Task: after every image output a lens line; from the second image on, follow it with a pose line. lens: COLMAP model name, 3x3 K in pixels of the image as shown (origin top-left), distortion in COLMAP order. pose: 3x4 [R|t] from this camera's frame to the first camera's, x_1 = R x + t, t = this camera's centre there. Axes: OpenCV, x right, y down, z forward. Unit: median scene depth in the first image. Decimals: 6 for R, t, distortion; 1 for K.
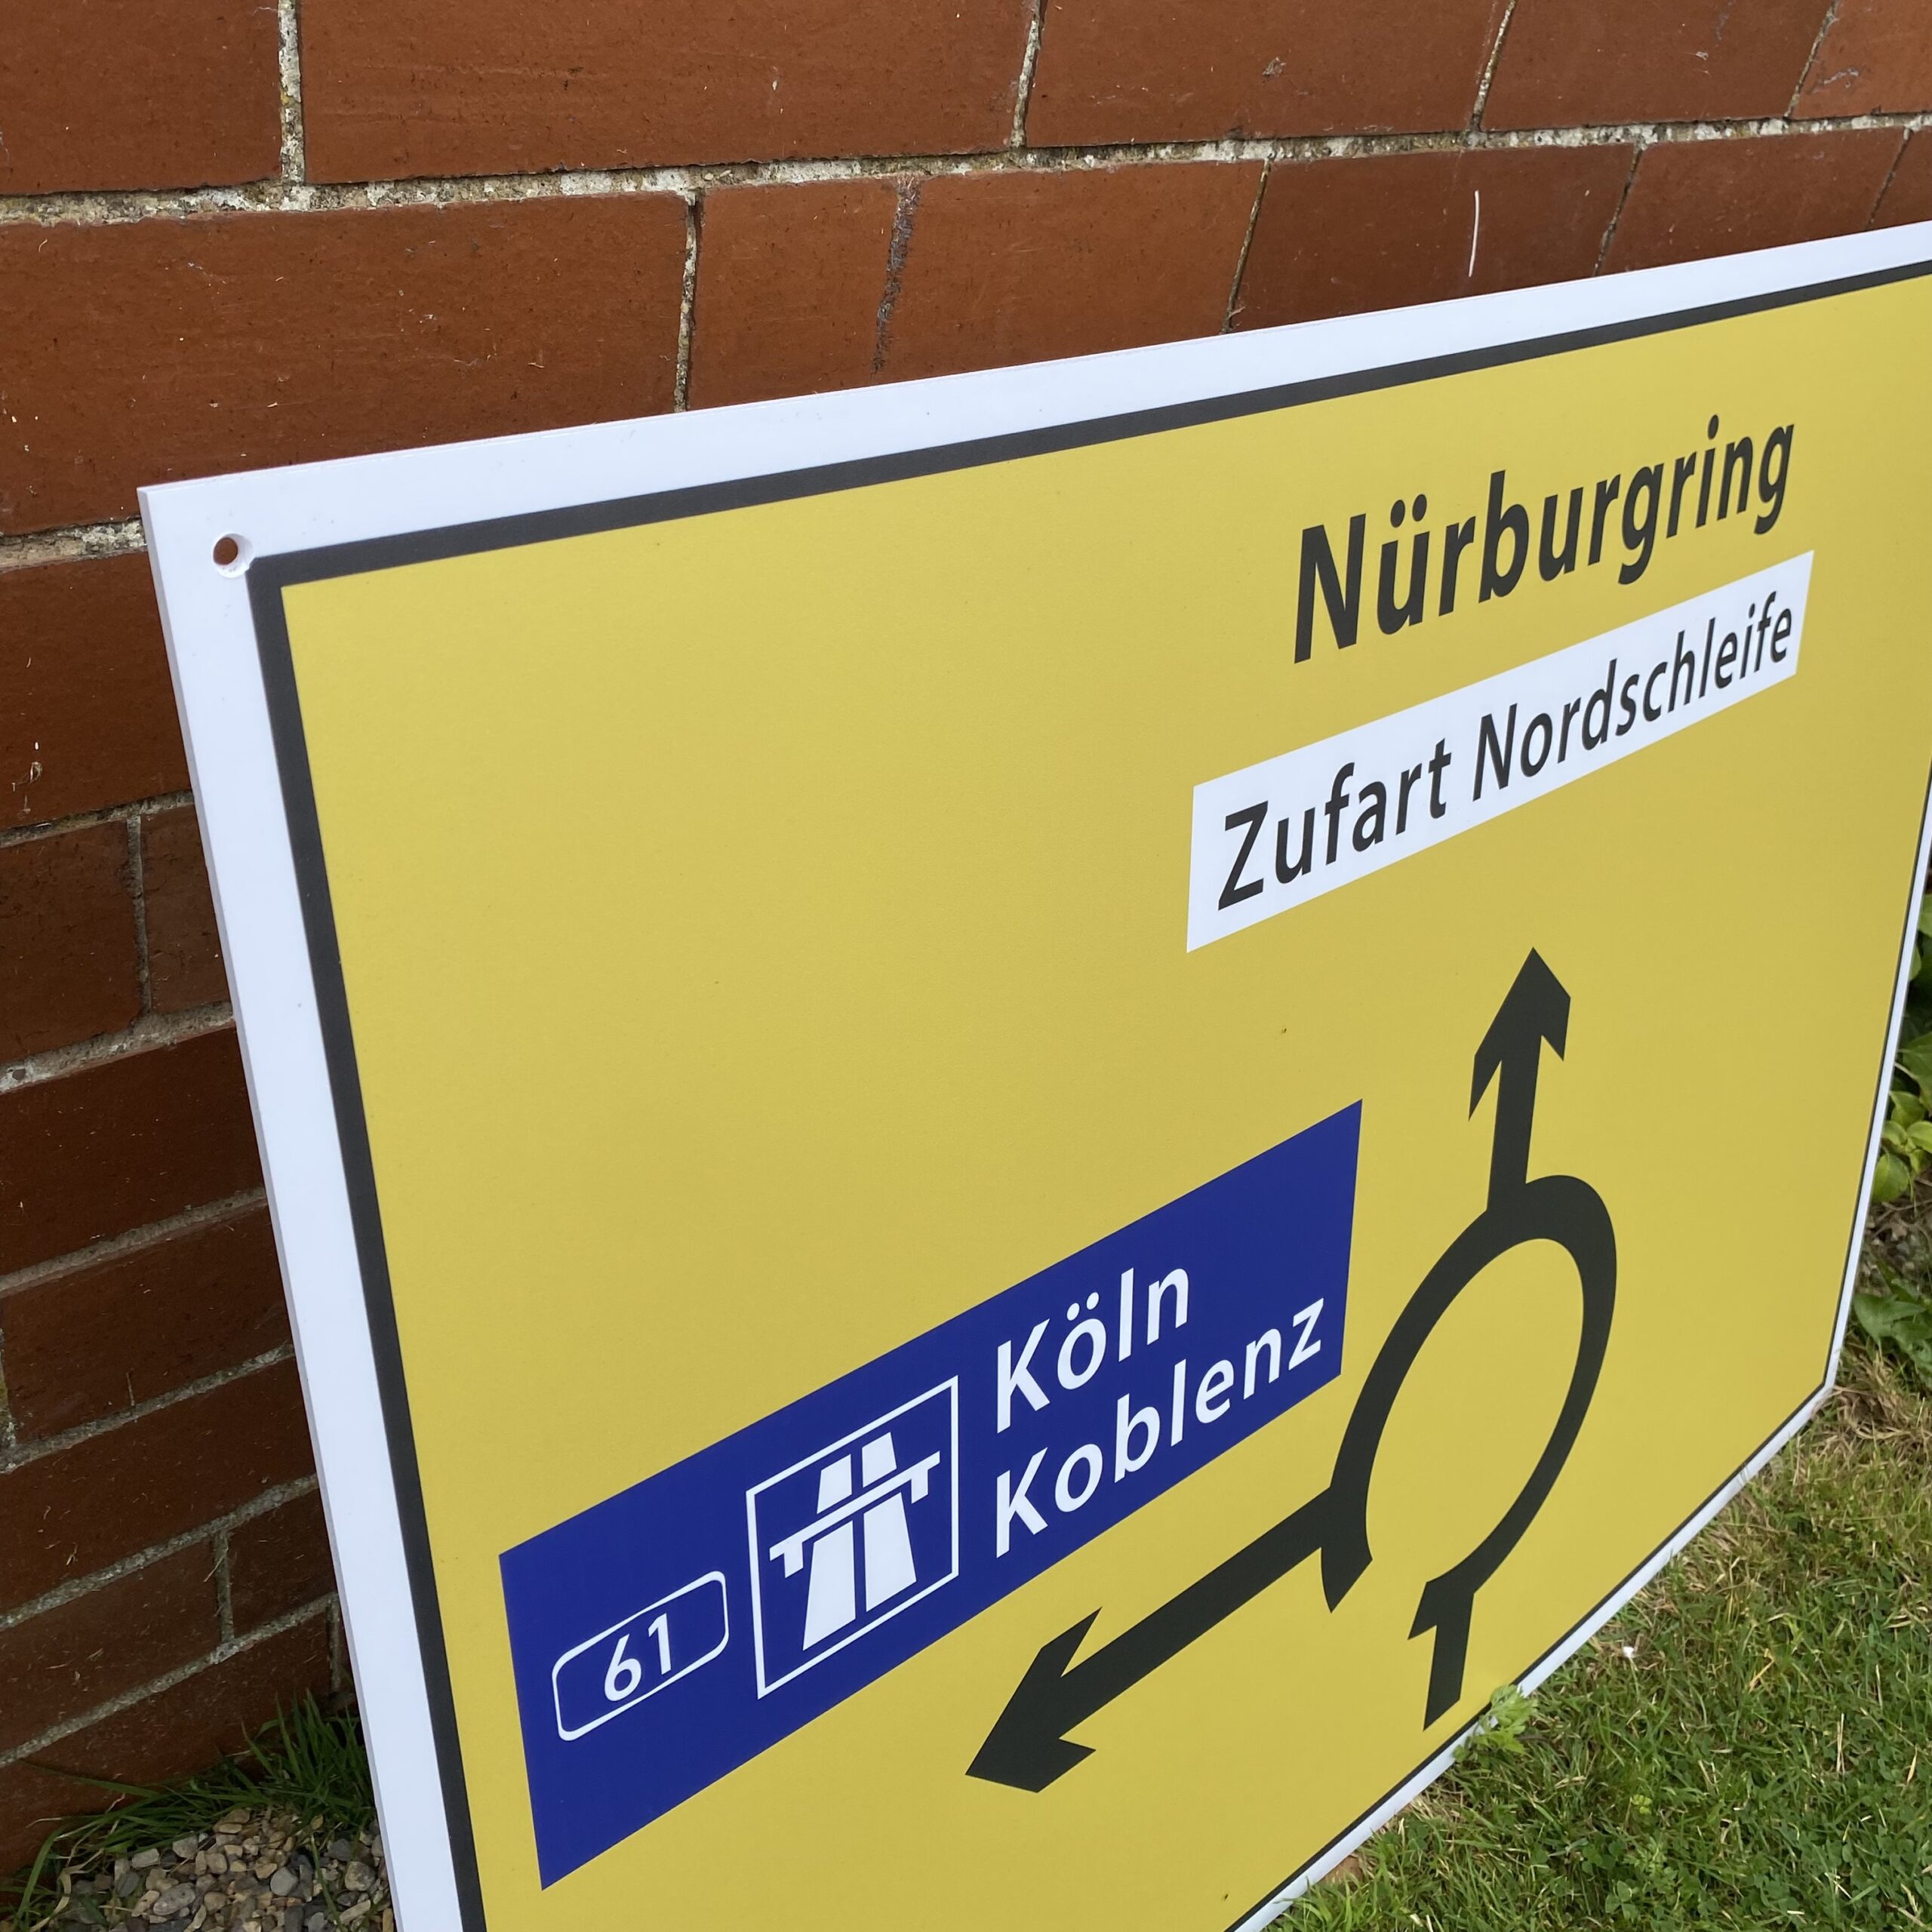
lens RADIAL K [[1957.0, 0, 996.6], [0, 1957.0, 930.1], [0, 0, 1]] dist [0.020258, 0.006878]
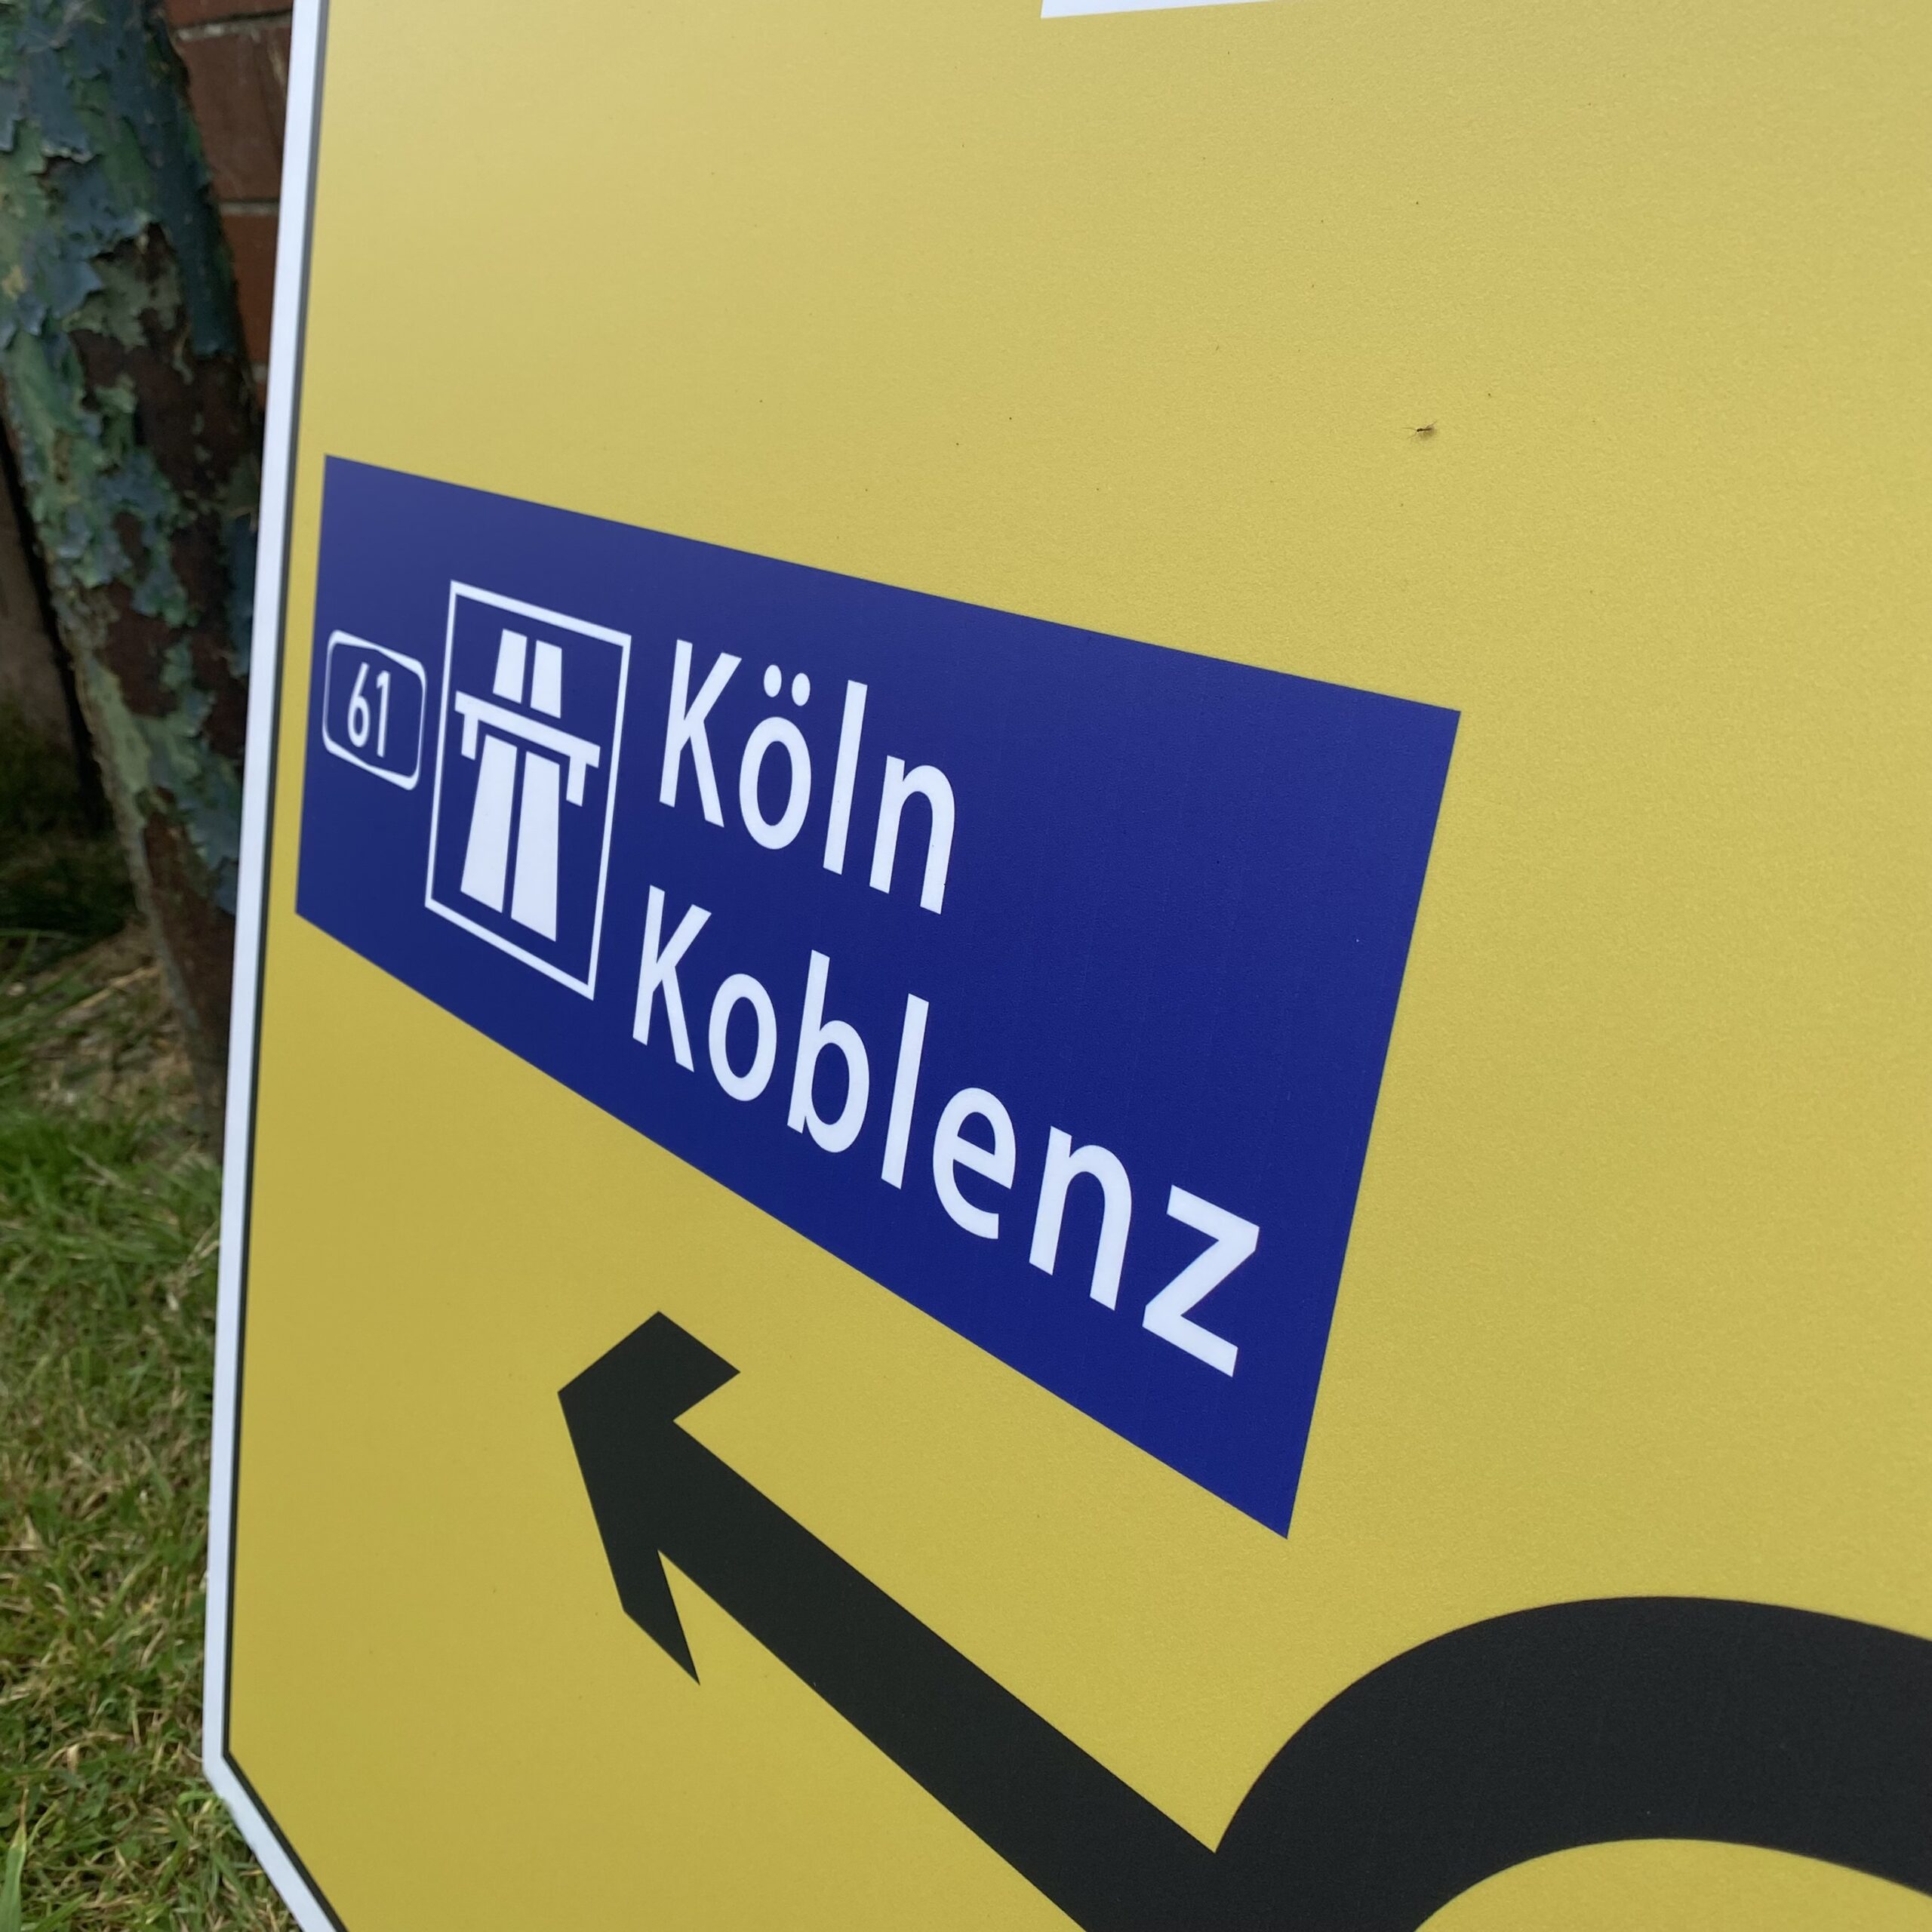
lens RADIAL K [[1970.5, 0, 969.9], [0, 1970.5, 932.5], [0, 0, 1]] dist [0.097917, -0.176951]
pose [[-0.005504, 0.223191, -0.974759, 0.575267], [-0.548288, 0.814514, 0.189596, 0.102266], [0.836271, 0.535492, 0.117890, 0.928043]]
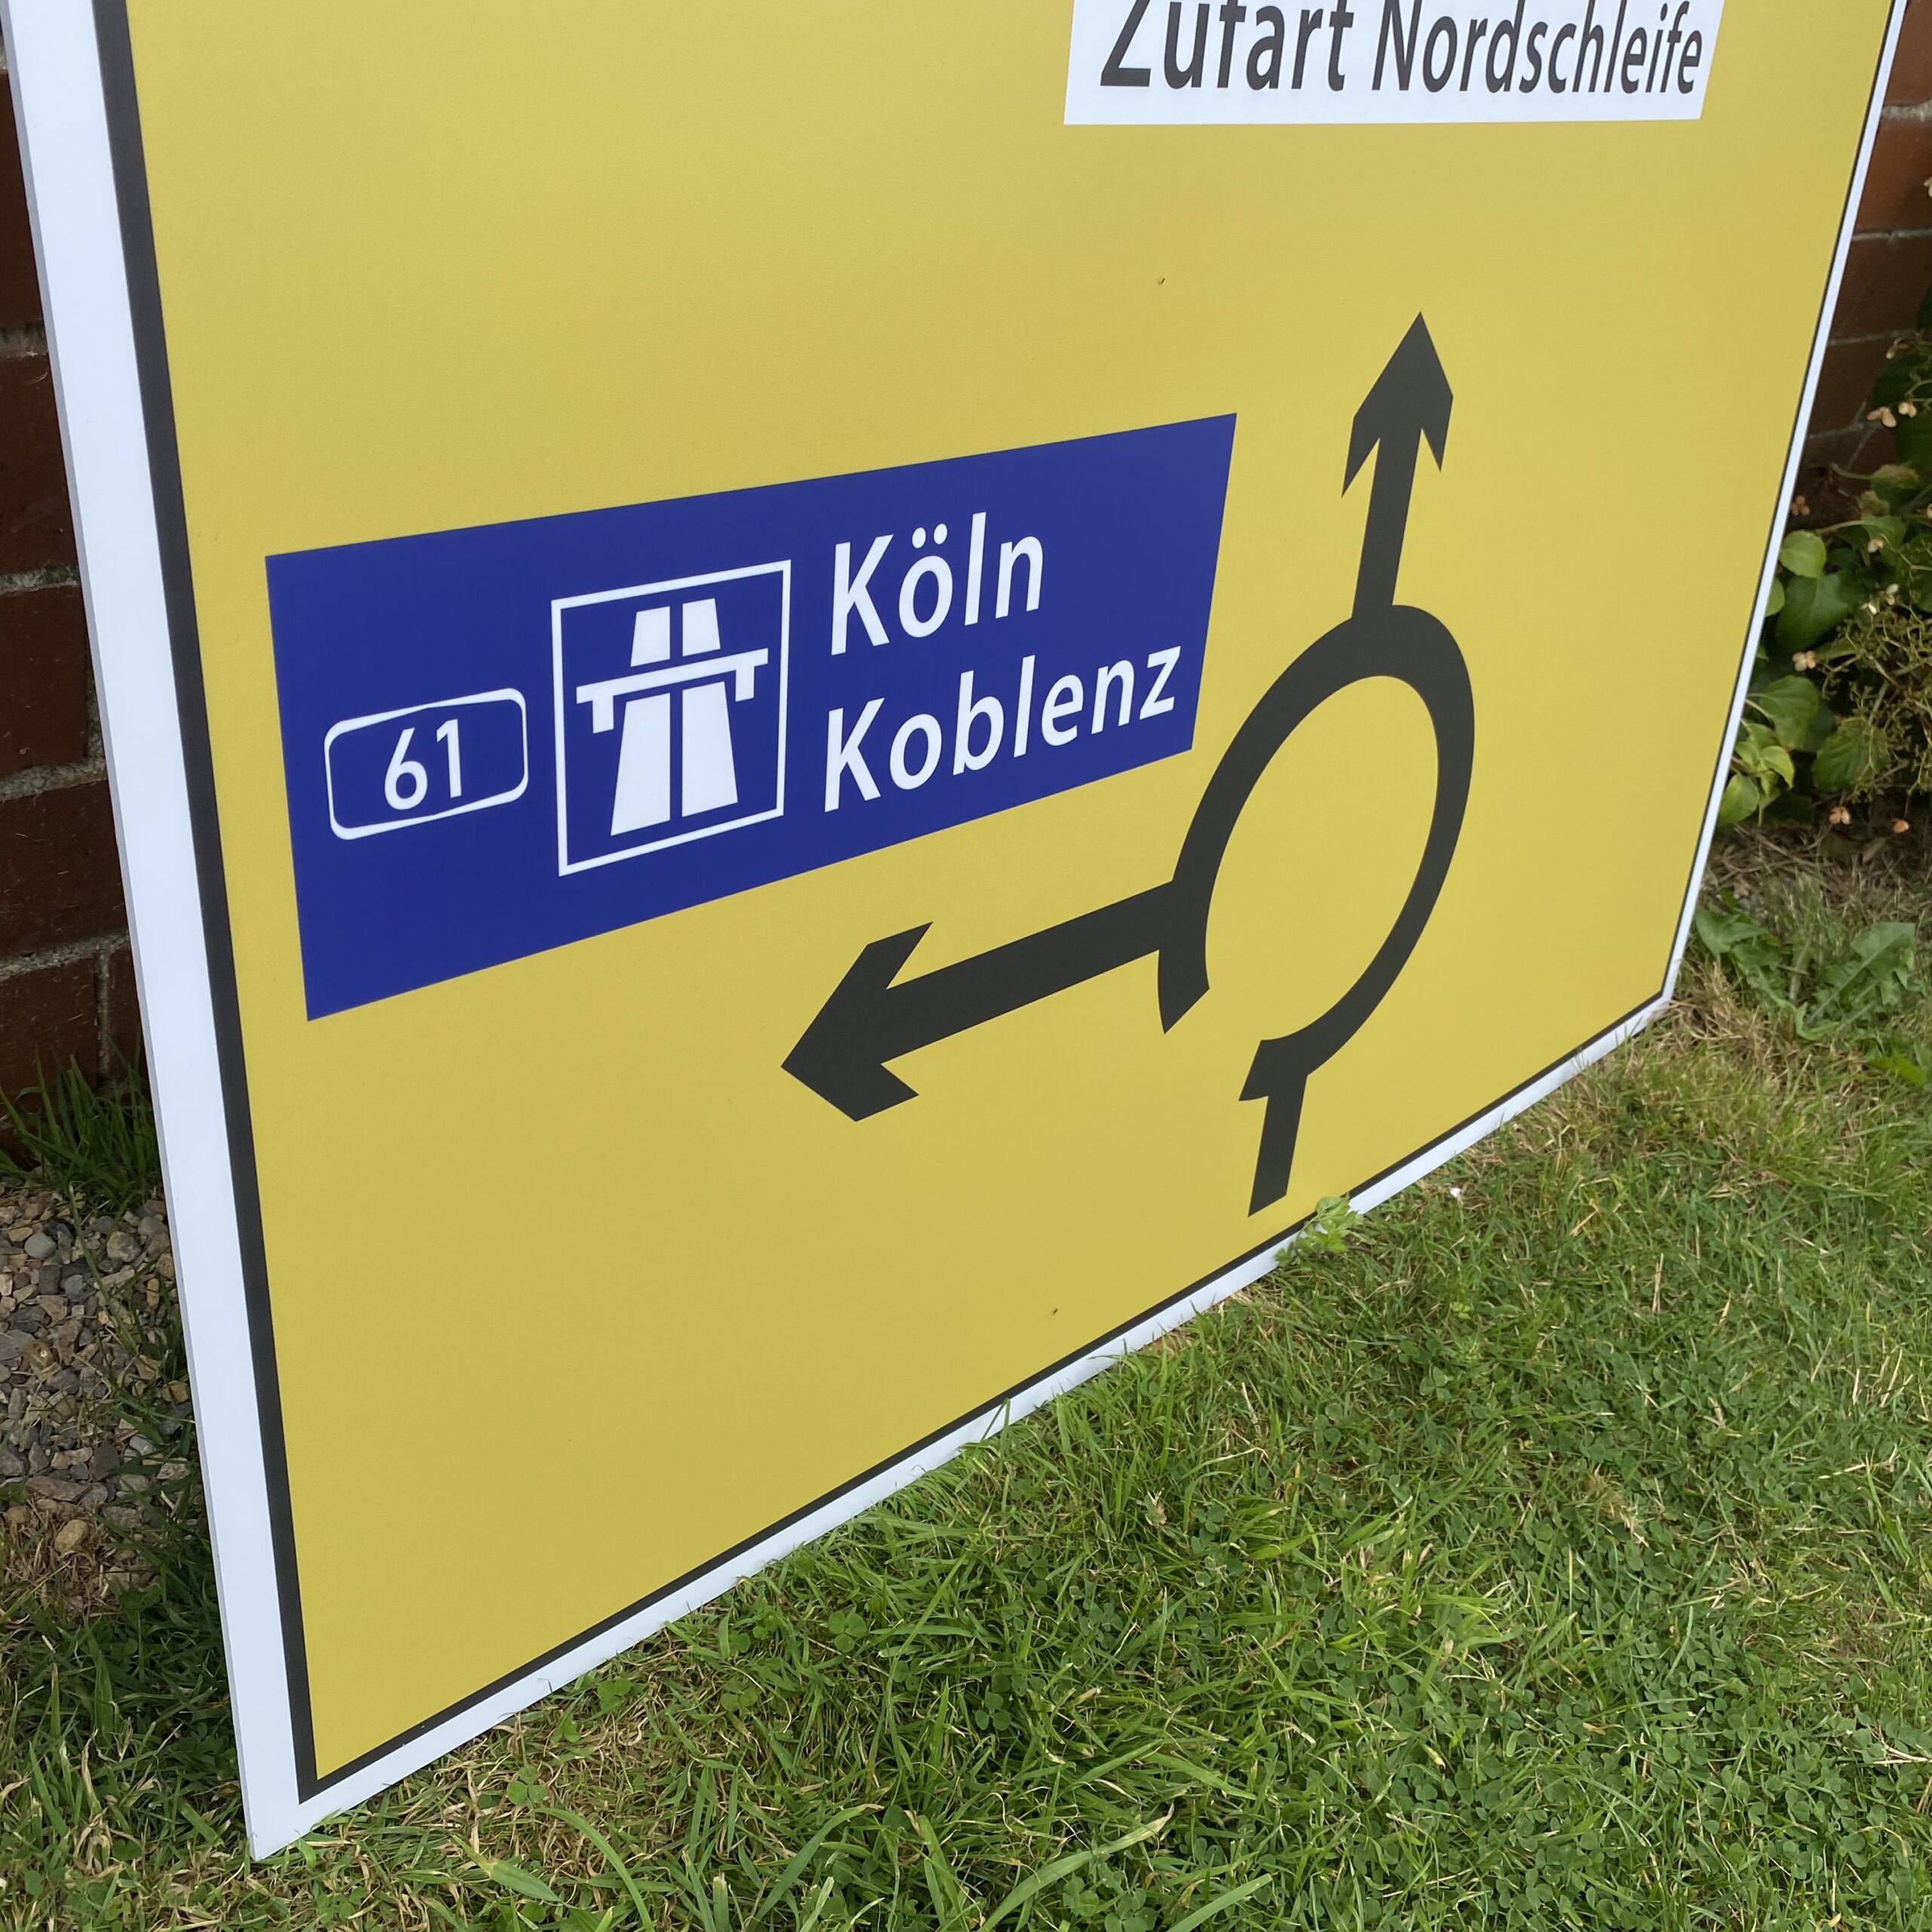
lens RADIAL K [[1946.9, 0, 988.2], [0, 1946.9, 956.2], [0, 0, 1]] dist [0.094606, -0.160248]
pose [[0.996289, 0.048054, 0.071410, 0.013964], [-0.051537, 0.997529, 0.047755, 0.316700], [-0.068939, -0.051258, 0.996303, 0.053358]]
